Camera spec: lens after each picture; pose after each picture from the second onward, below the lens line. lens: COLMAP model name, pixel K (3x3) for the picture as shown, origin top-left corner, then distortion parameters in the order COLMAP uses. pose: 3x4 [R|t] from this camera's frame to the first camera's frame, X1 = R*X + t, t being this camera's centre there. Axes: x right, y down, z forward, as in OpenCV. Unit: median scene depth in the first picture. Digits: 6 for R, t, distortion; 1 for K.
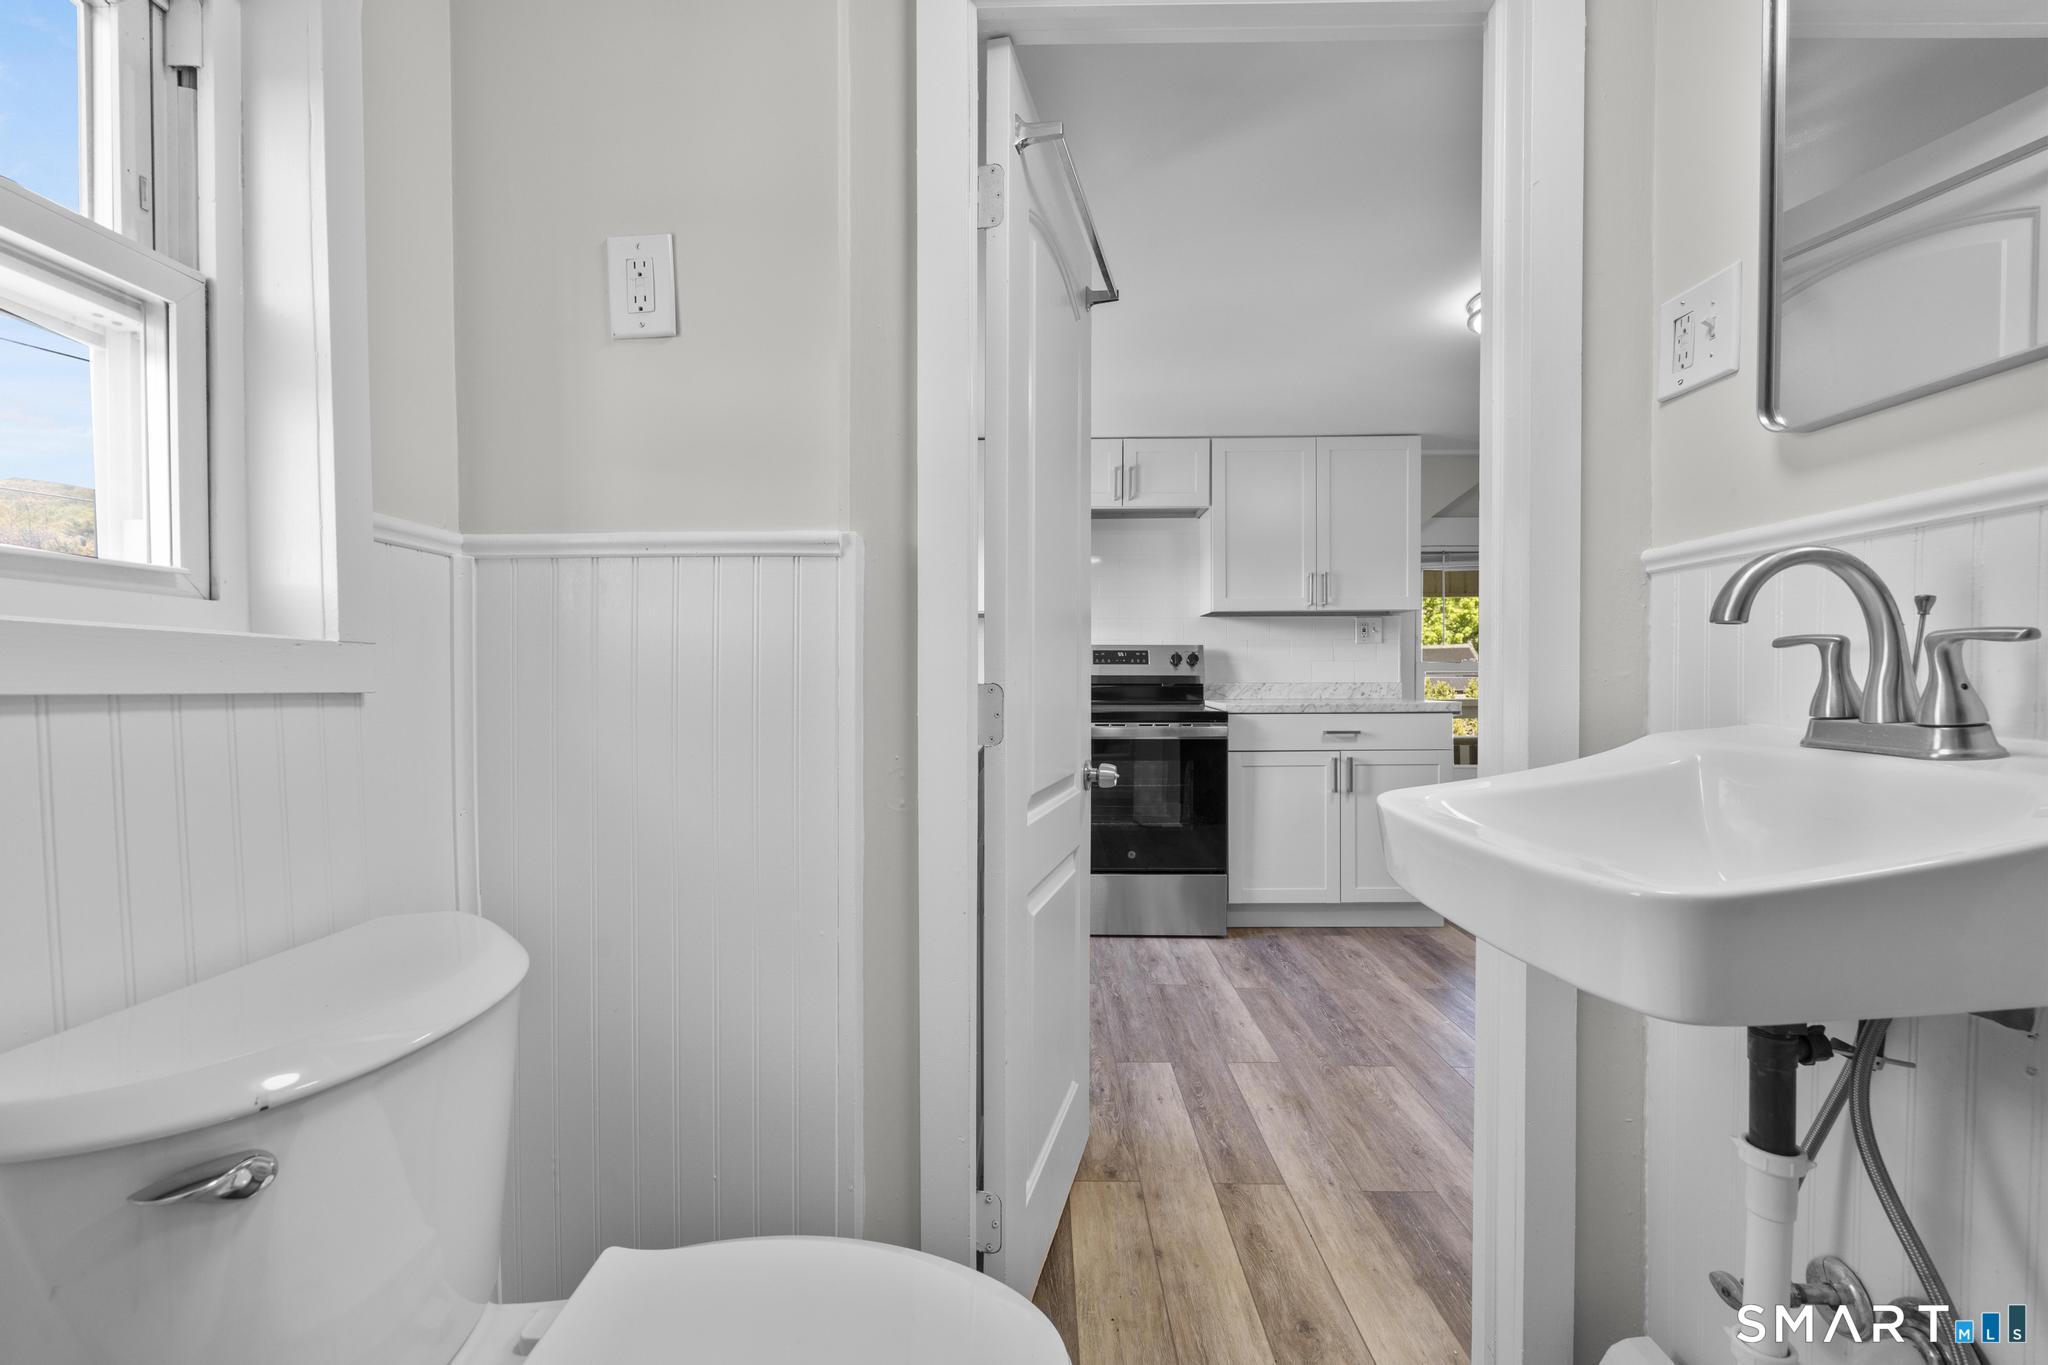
lens RADIAL K [[913.8, 0, 1020.4], [0, 913.8, 687.7], [0, 0, 1]] dist [-0.010133, 0.003674]
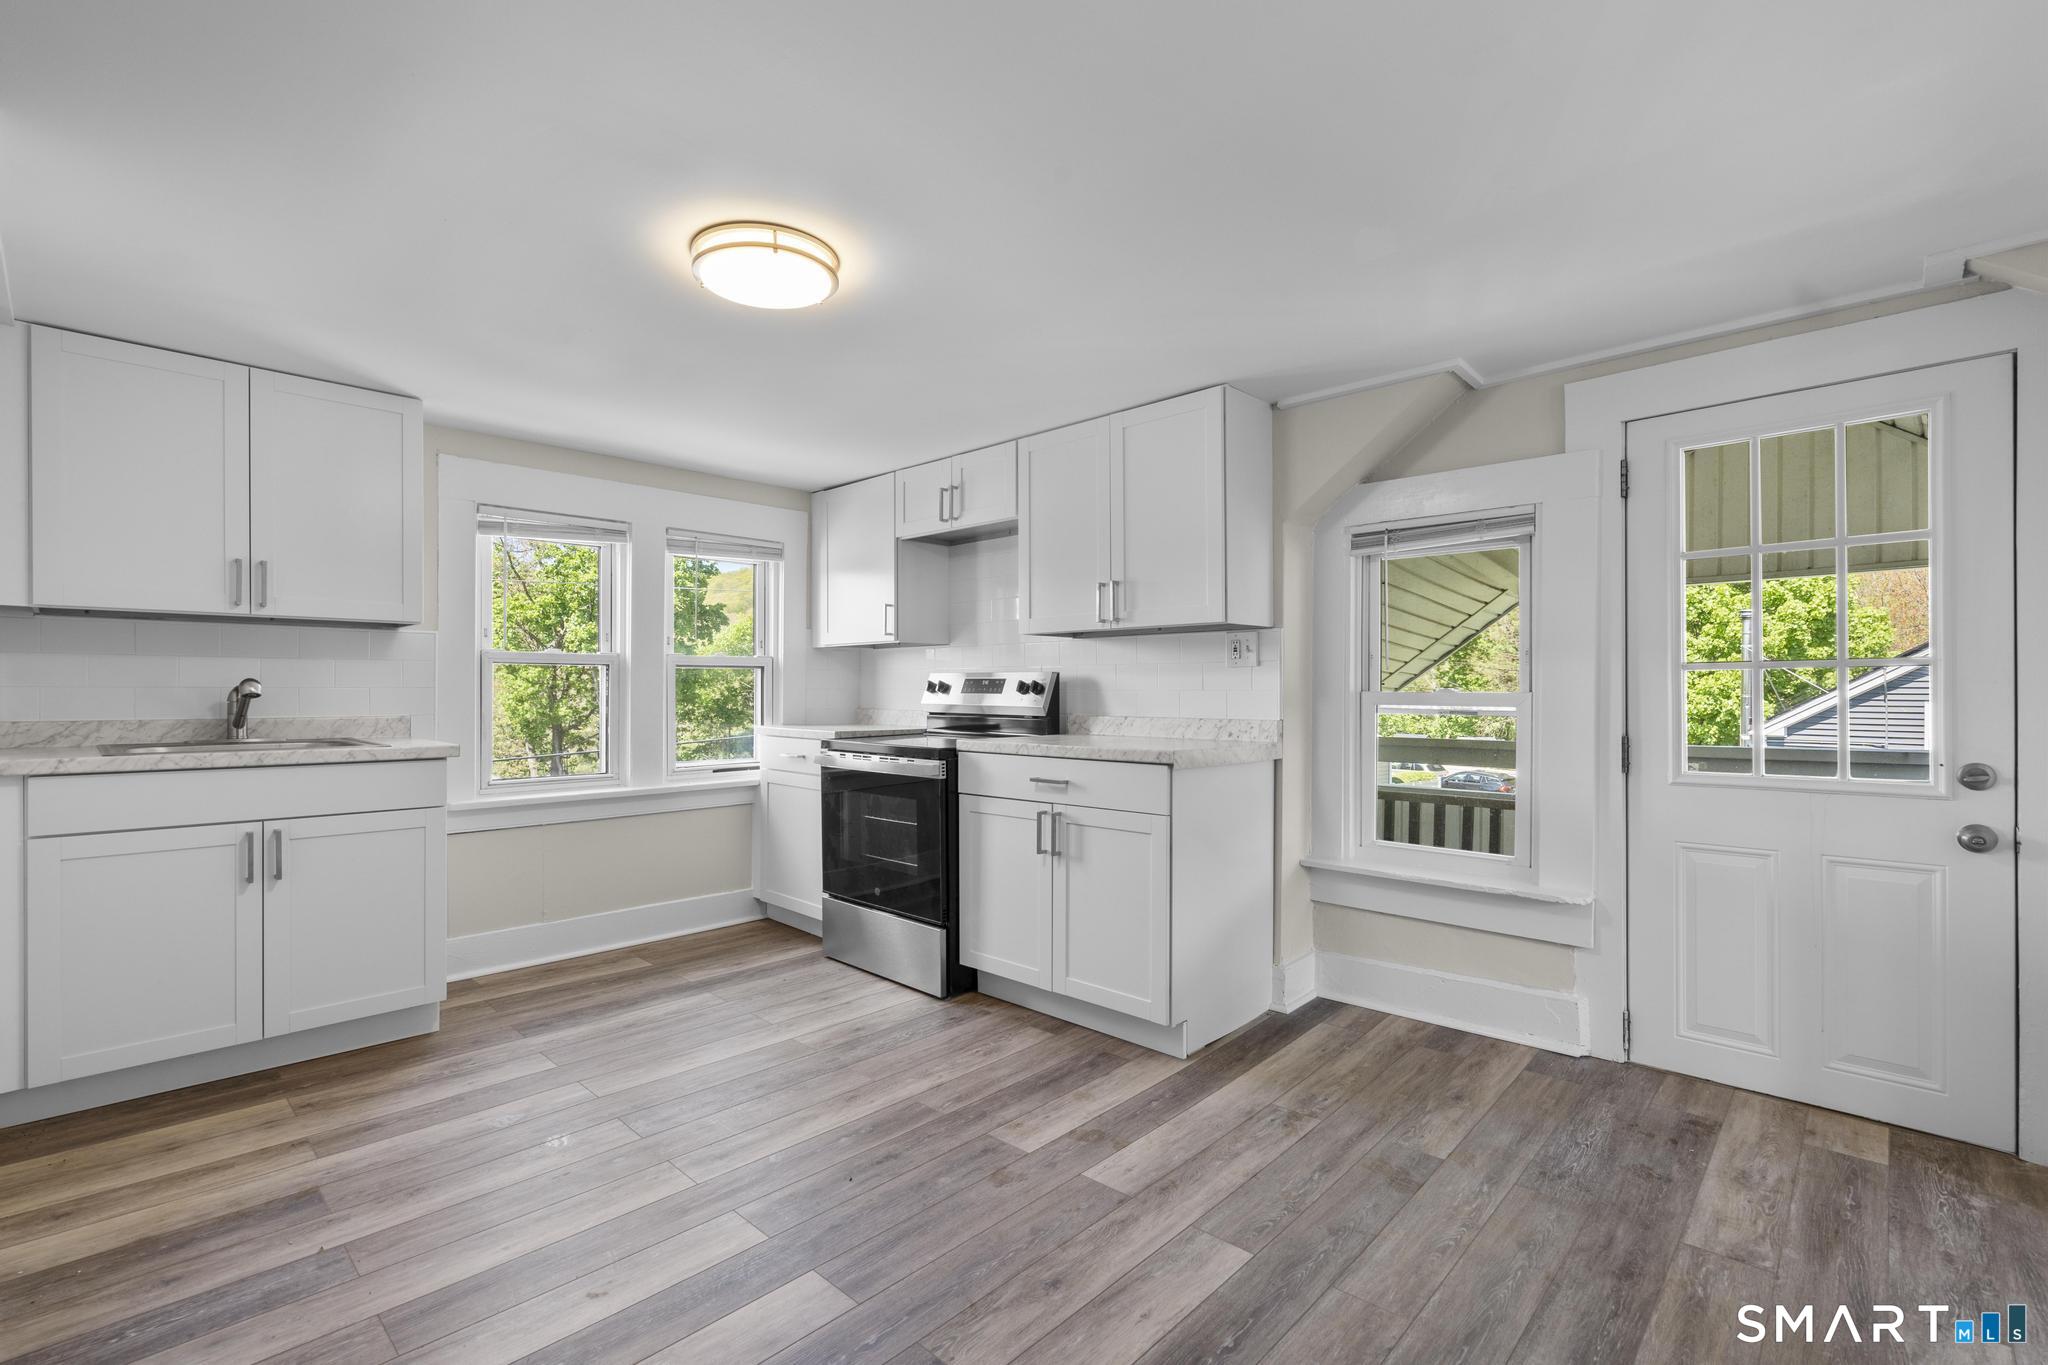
lens RADIAL K [[913.8, 0, 1020.4], [0, 913.8, 687.7], [0, 0, 1]] dist [-0.010133, 0.003674]
pose [[0.736785, 0.003802, -0.676116, 0.885370], [-0.013004, 0.999879, -0.008548, -0.026873], [0.676002, 0.015090, 0.736745, 0.383488]]
